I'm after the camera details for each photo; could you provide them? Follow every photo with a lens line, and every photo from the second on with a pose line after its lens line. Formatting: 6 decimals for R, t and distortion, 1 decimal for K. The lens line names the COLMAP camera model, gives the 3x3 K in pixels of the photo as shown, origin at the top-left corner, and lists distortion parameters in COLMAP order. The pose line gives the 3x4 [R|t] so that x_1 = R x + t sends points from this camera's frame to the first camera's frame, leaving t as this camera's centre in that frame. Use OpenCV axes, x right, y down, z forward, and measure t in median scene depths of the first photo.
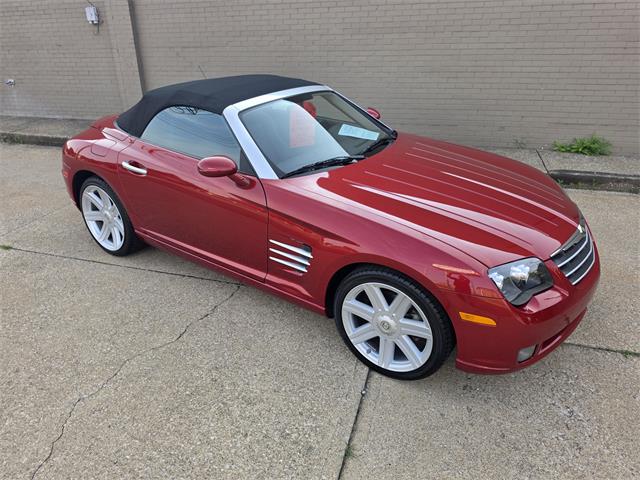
lens RADIAL K [[445.4, 0, 317.2], [0, 445.4, 238.2], [0, 0, 1]] dist [0.025416, -0.033516]
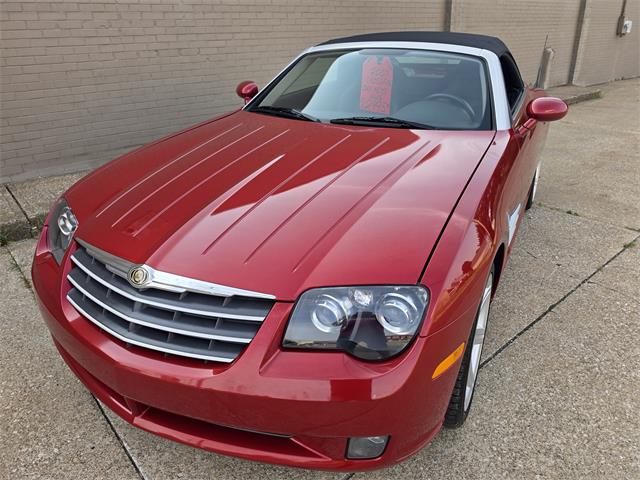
lens RADIAL K [[445.4, 0, 318.4], [0, 445.4, 239.1], [0, 0, 1]] dist [0.025416, -0.033516]
pose [[0.527848, -0.349929, 0.773903, -0.567257], [0.371963, 0.914397, 0.159755, -0.151739], [-0.763558, 0.203537, 0.612823, 0.467168]]
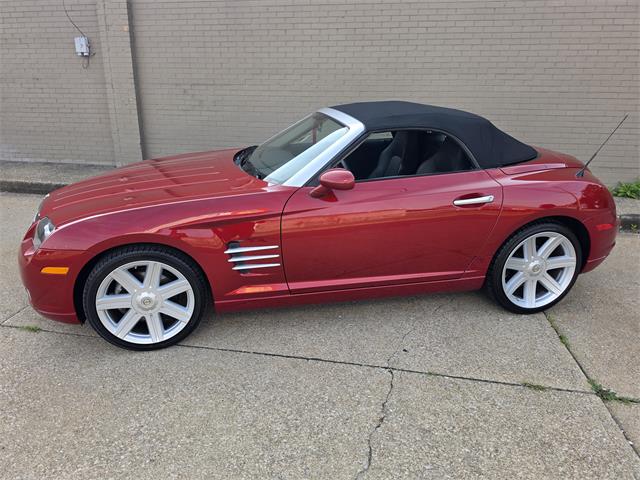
lens RADIAL K [[445.4, 0, 311.6], [0, 445.4, 239.0], [0, 0, 1]] dist [0.025416, -0.033516]
pose [[0.990268, -0.019734, 0.137770, -0.222502], [0.033660, 0.994469, -0.099490, -0.024266], [-0.135044, 0.103159, 0.985455, 0.134553]]
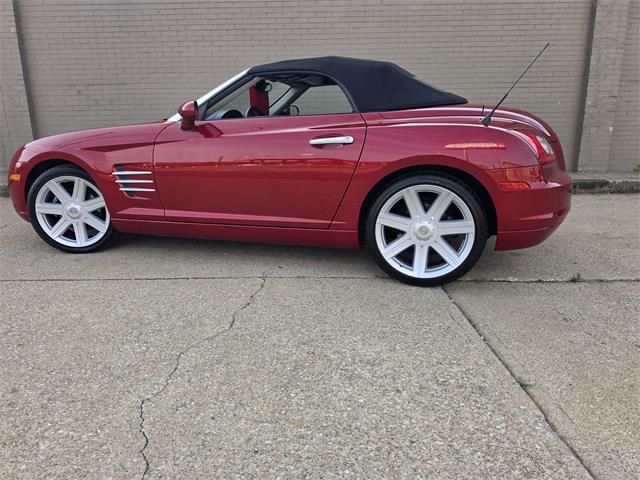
lens RADIAL K [[445.4, 0, 315.5], [0, 445.4, 244.5], [0, 0, 1]] dist [0.025416, -0.033516]
pose [[0.951286, -0.076518, 0.298664, -0.179063], [0.126973, 0.979980, -0.153356, 0.101283], [-0.280950, 0.183807, 0.941956, 0.089296]]
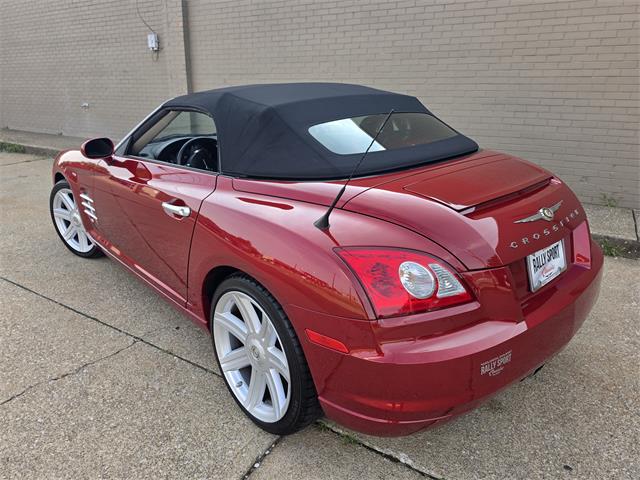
lens RADIAL K [[445.4, 0, 314.6], [0, 445.4, 246.3], [0, 0, 1]] dist [0.025416, -0.033516]
pose [[0.968836, 0.104476, -0.224590, 0.149798], [-0.122744, 0.990041, -0.068940, -0.020591], [0.215151, 0.094358, 0.972012, 0.165352]]
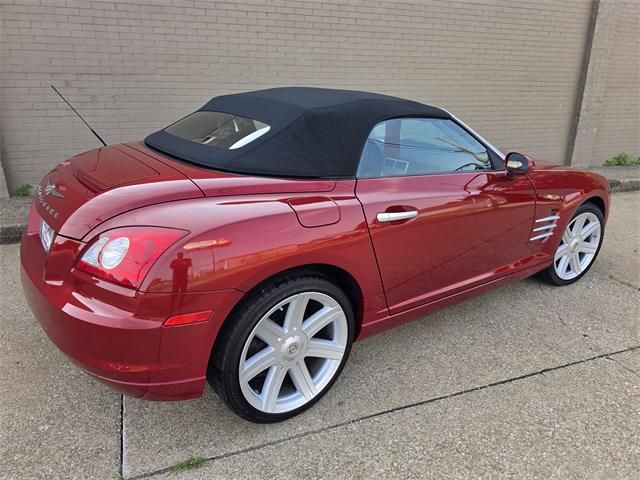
lens RADIAL K [[445.4, 0, 320.7], [0, 445.4, 247.1], [0, 0, 1]] dist [0.025416, -0.033516]
pose [[0.781827, -0.185569, 0.595240, -0.533420], [0.236813, 0.971521, -0.008170, -0.101438], [-0.576772, 0.147347, 0.803507, 0.347494]]
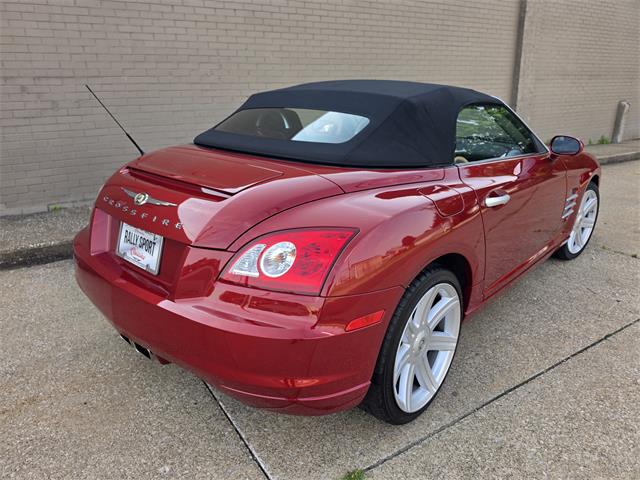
lens RADIAL K [[445.4, 0, 314.9], [0, 445.4, 247.5], [0, 0, 1]] dist [0.025416, -0.033516]
pose [[0.646182, -0.249029, 0.721411, -0.628050], [0.323255, 0.945593, 0.036870, -0.136745], [-0.691343, 0.209375, 0.691525, 0.447863]]
